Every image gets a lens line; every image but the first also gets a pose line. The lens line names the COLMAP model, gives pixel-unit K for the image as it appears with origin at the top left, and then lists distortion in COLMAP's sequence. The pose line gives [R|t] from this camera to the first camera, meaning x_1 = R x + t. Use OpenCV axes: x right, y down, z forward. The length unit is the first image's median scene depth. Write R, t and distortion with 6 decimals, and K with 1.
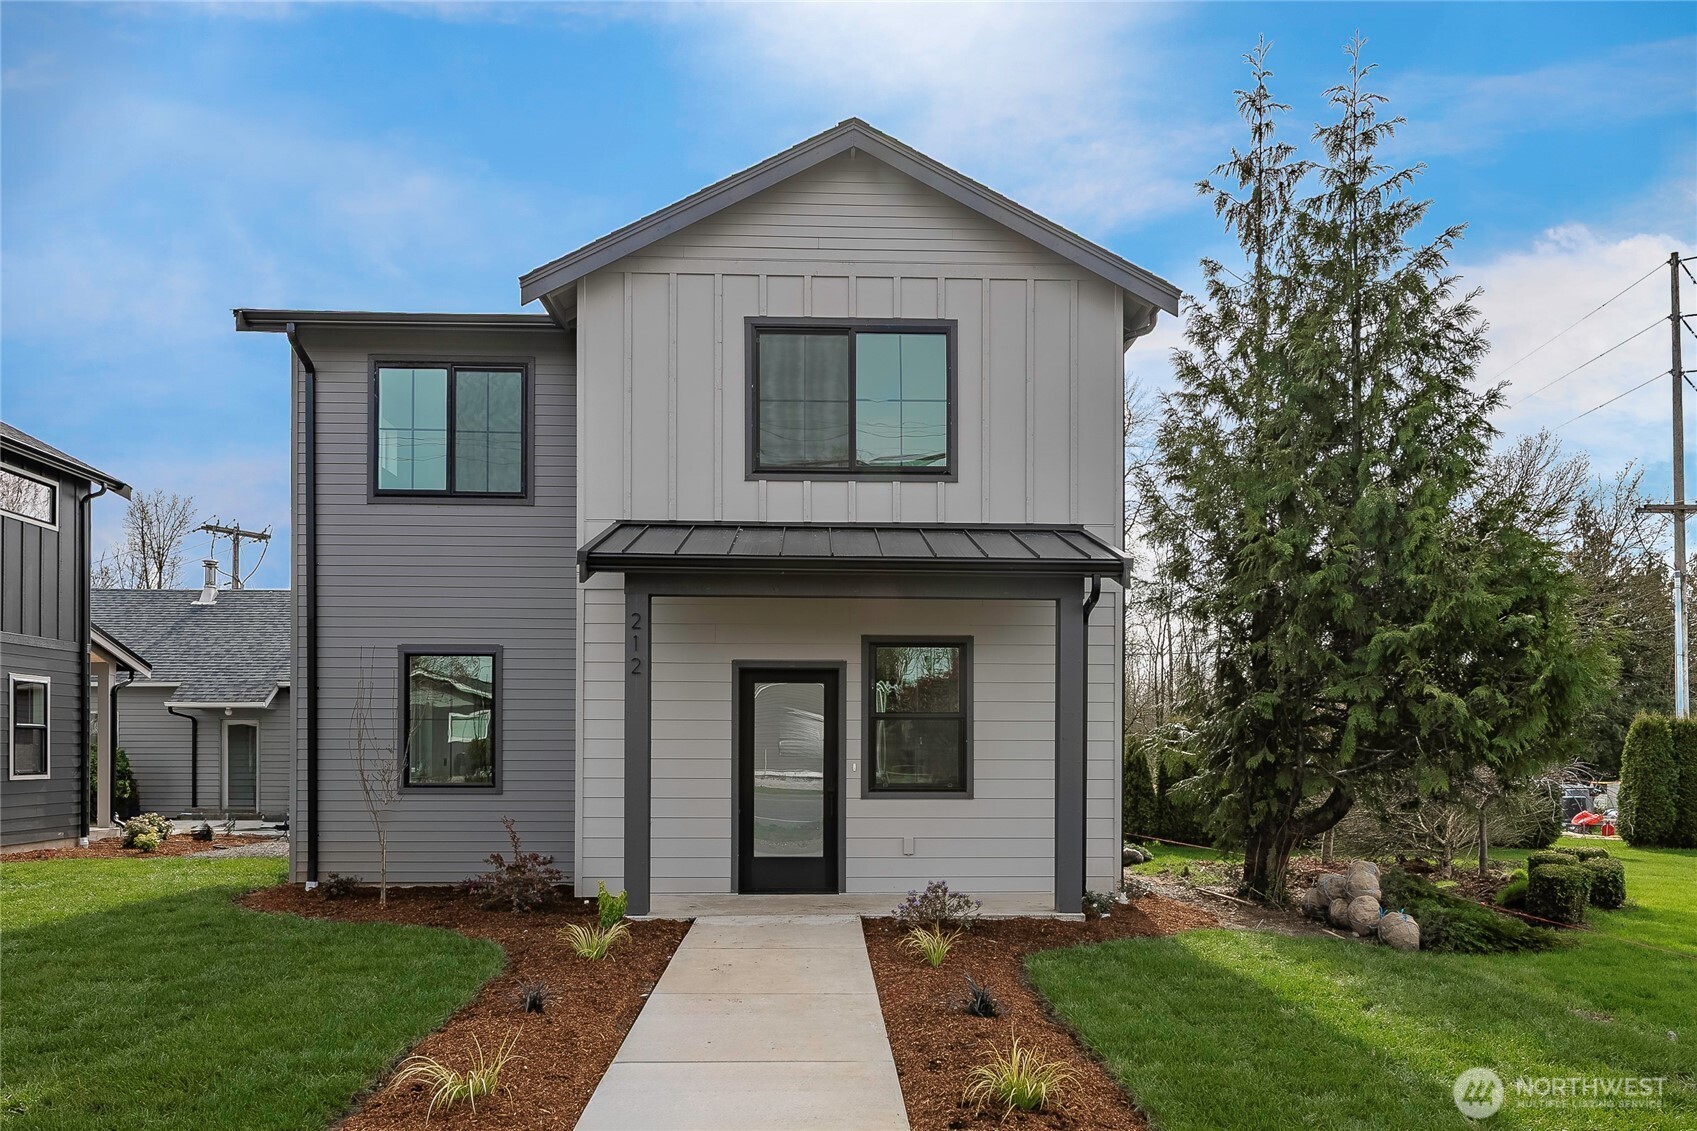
lens RADIAL K [[1123.8, 0, 847.4], [0, 1123.8, 728.6], [0, 0, 1]] dist [-0.000118, 0.000815]
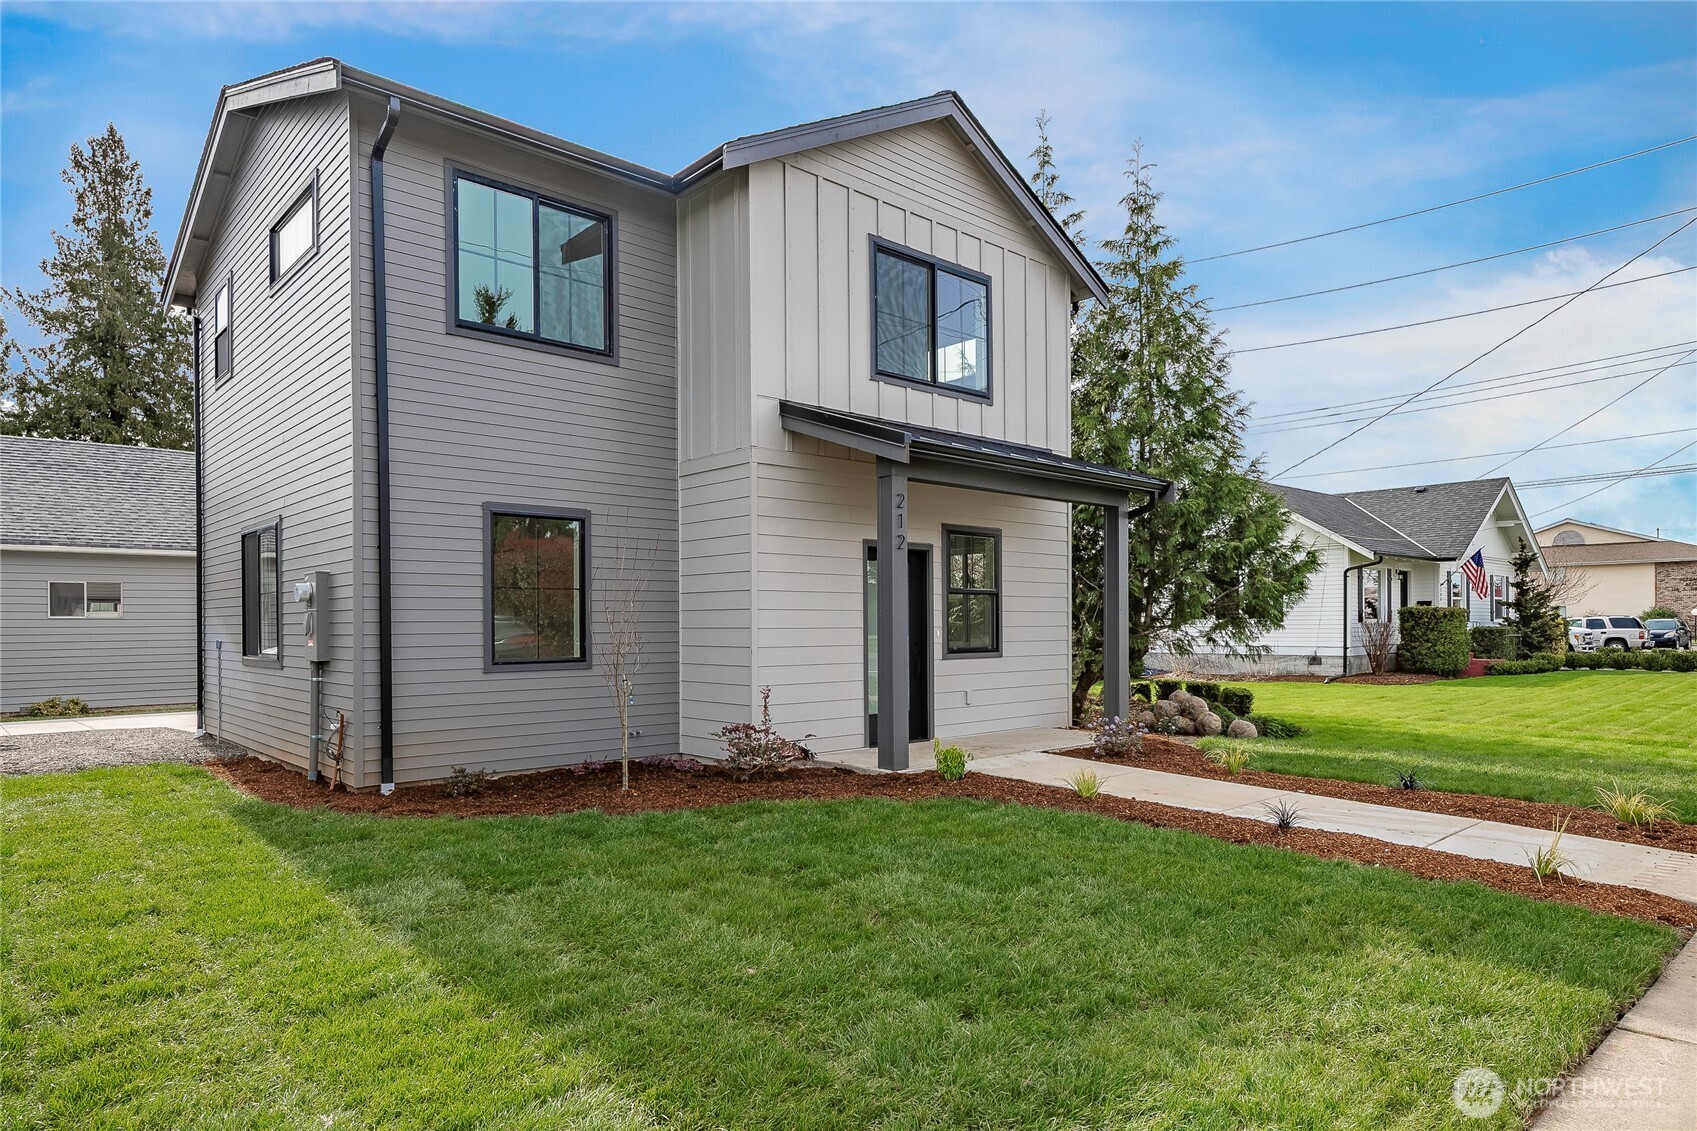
lens RADIAL K [[996.4, 0, 835.5], [0, 996.4, 619.0], [0, 0, 1]] dist [0.000968, -0.000131]
pose [[0.772836, -0.000854, 0.634605, -0.743720], [0.000758, 1.000000, 0.000422, 0.017913], [-0.634605, 0.000155, 0.772837, 0.250413]]
